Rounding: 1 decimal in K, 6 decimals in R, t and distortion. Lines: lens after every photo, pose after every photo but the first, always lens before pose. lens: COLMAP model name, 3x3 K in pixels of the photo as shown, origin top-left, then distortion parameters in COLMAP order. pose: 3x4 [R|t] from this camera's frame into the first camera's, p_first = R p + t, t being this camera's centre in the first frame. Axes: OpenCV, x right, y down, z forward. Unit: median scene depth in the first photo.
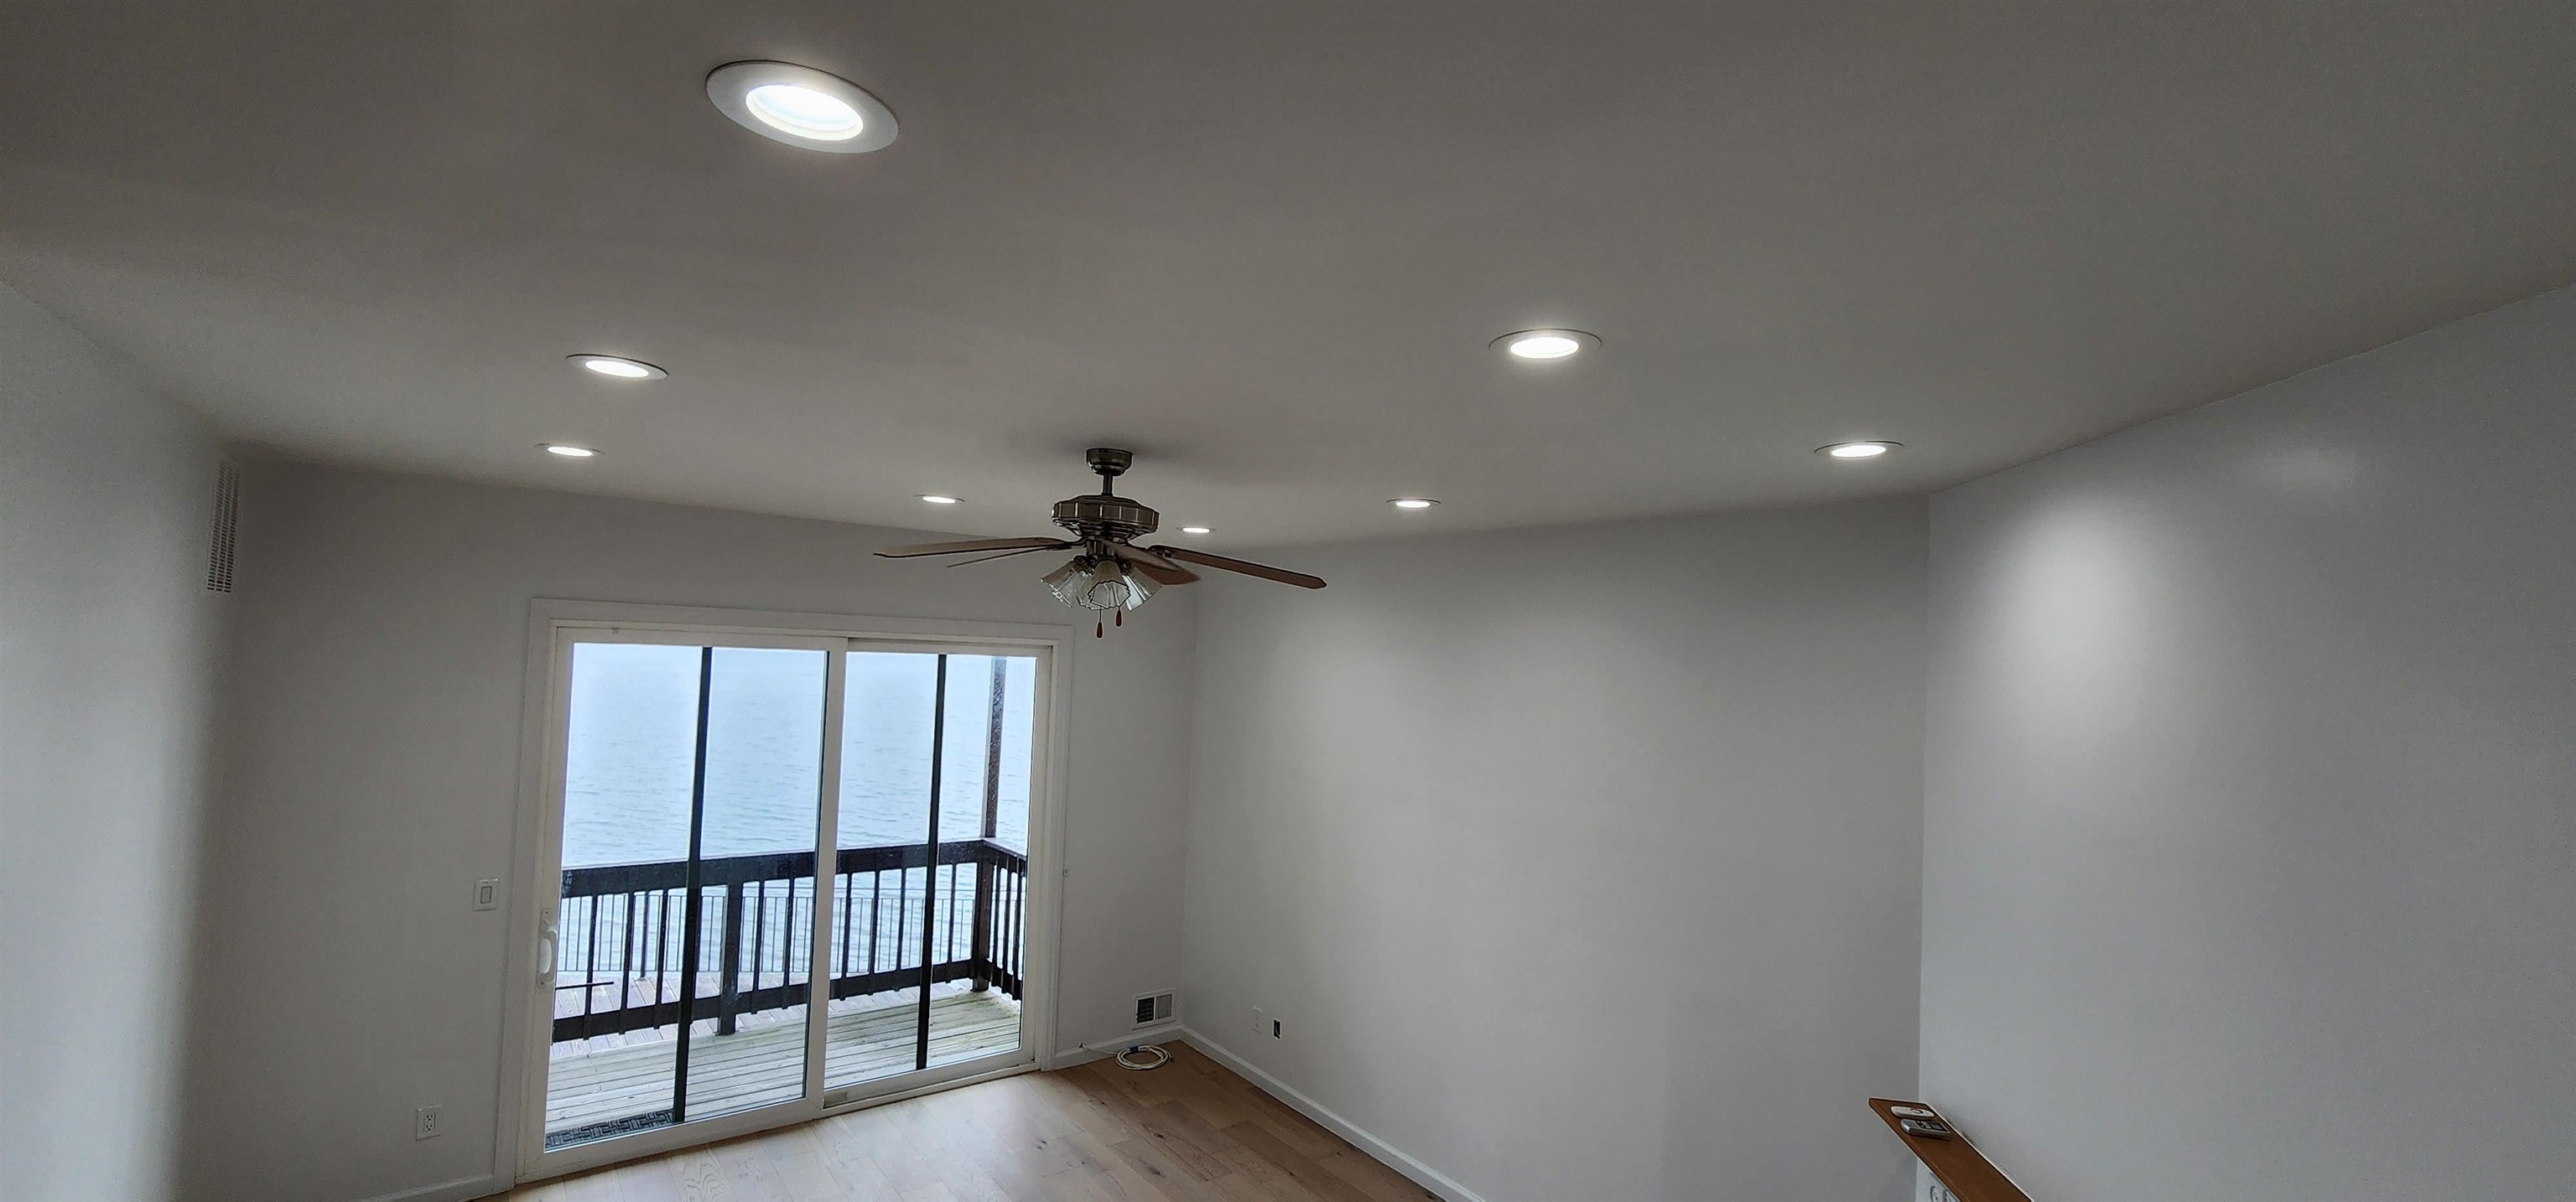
lens RADIAL K [[1031.3, 0, 1275.0], [0, 1031.3, 608.8], [0, 0, 1]] dist [-0.000840, -0.000117]
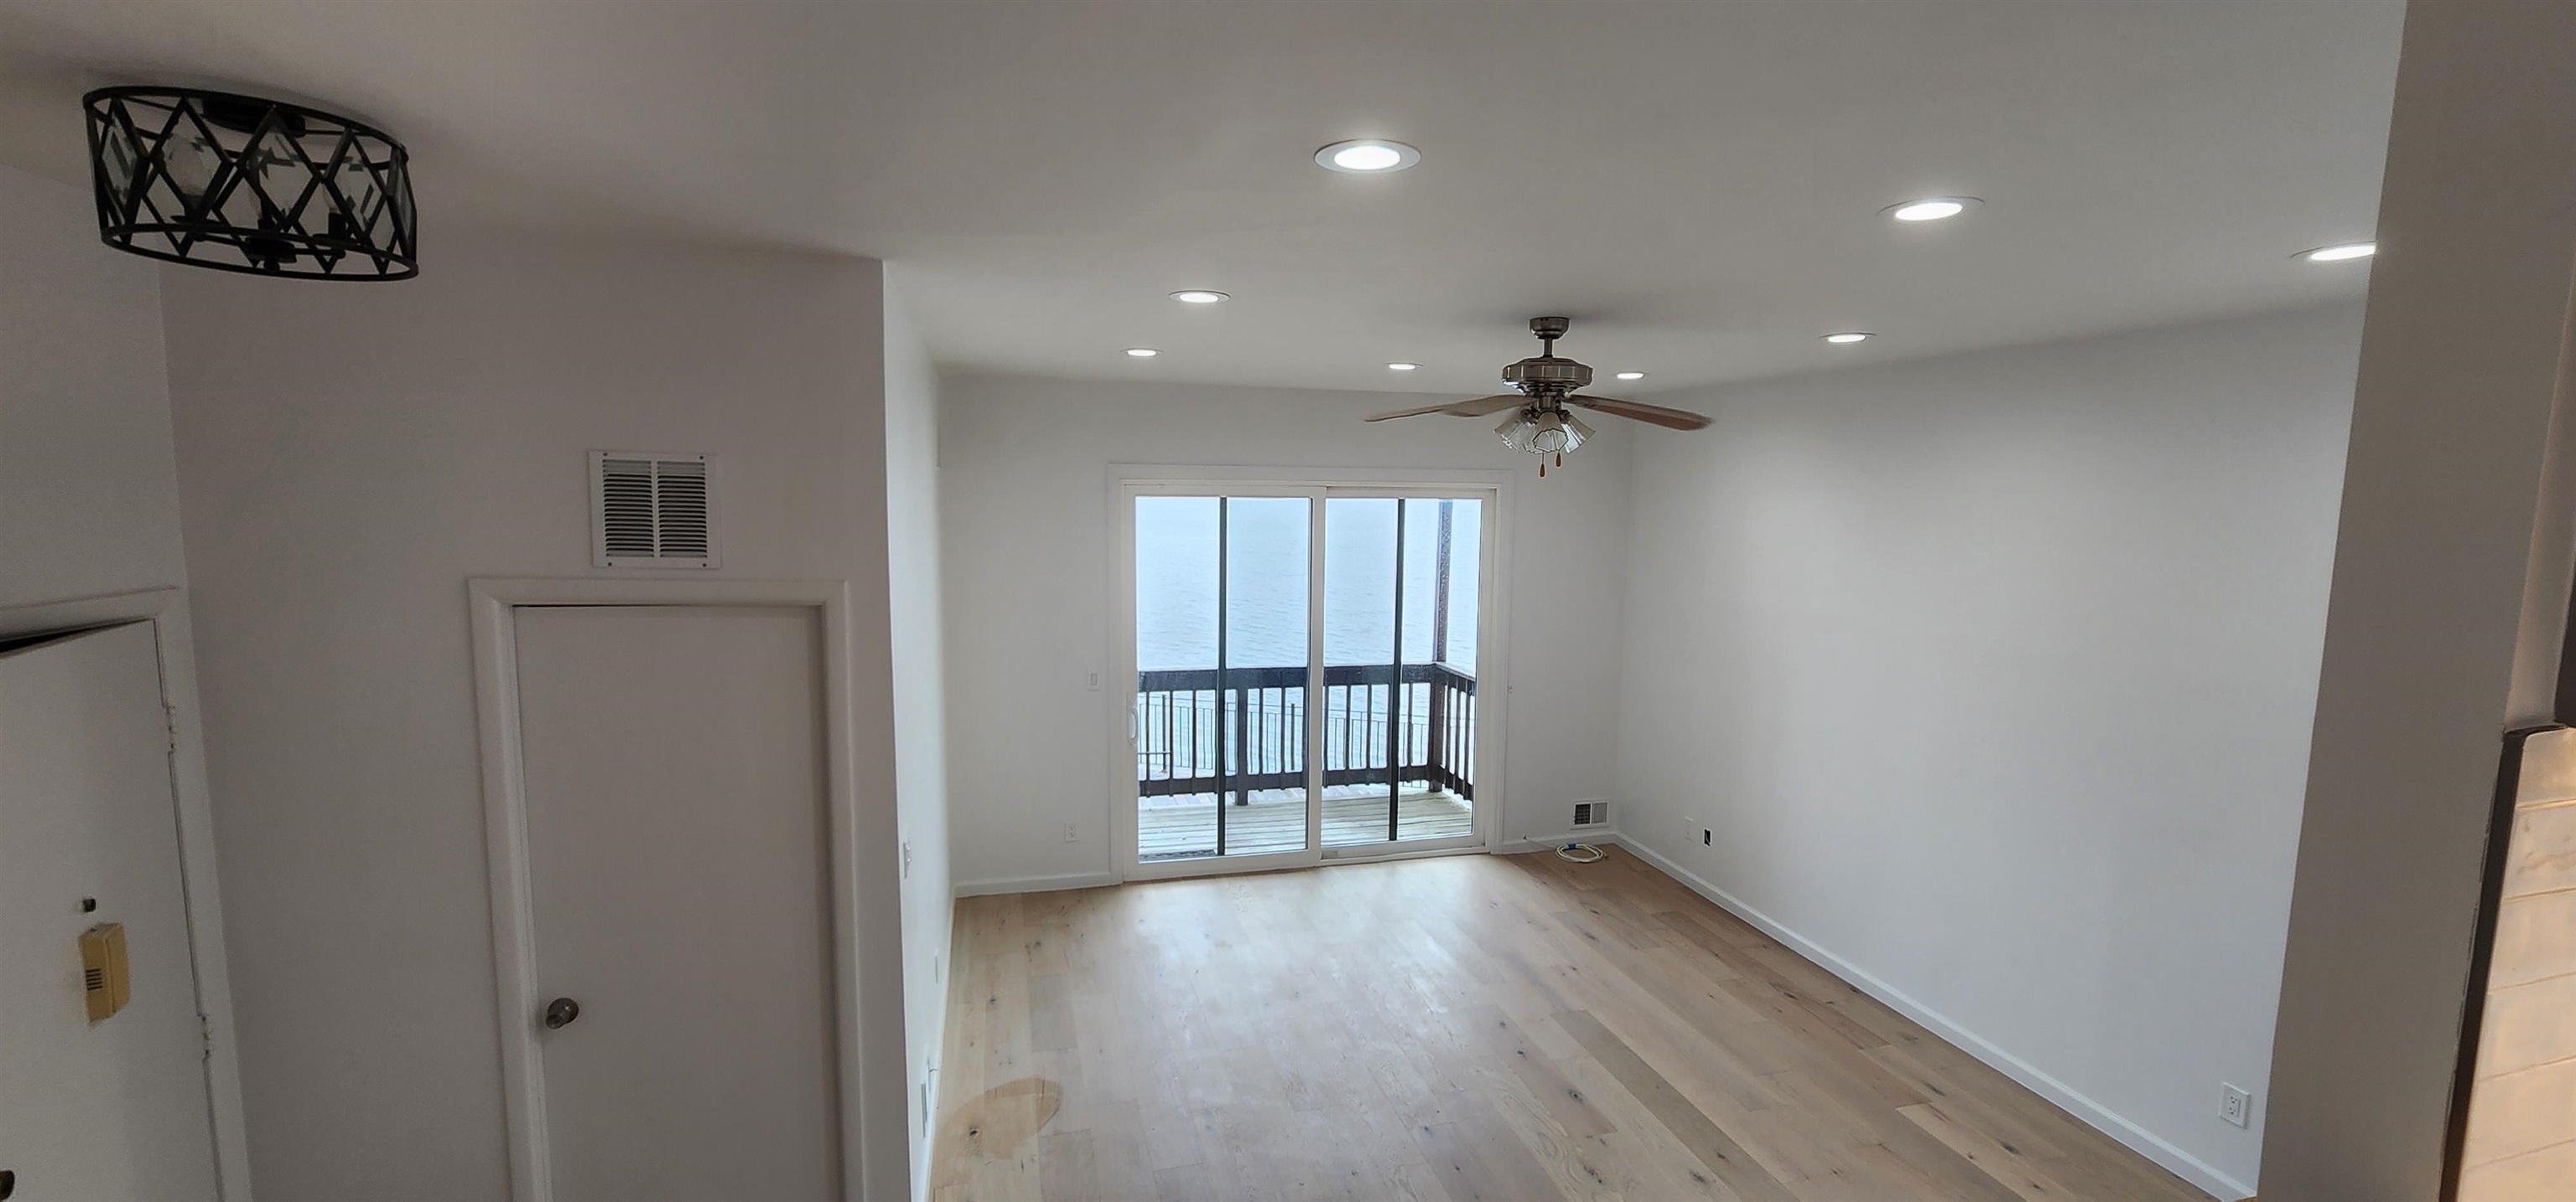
lens RADIAL K [[1053.1, 0, 1278.6], [0, 1053.1, 615.0], [0, 0, 1]] dist [-0.000743, 0.000226]
pose [[0.918701, 0.017450, -0.394569, 0.020908], [0.041416, 0.989259, 0.140182, 0.001343], [0.392777, -0.145127, 0.908110, -0.153218]]
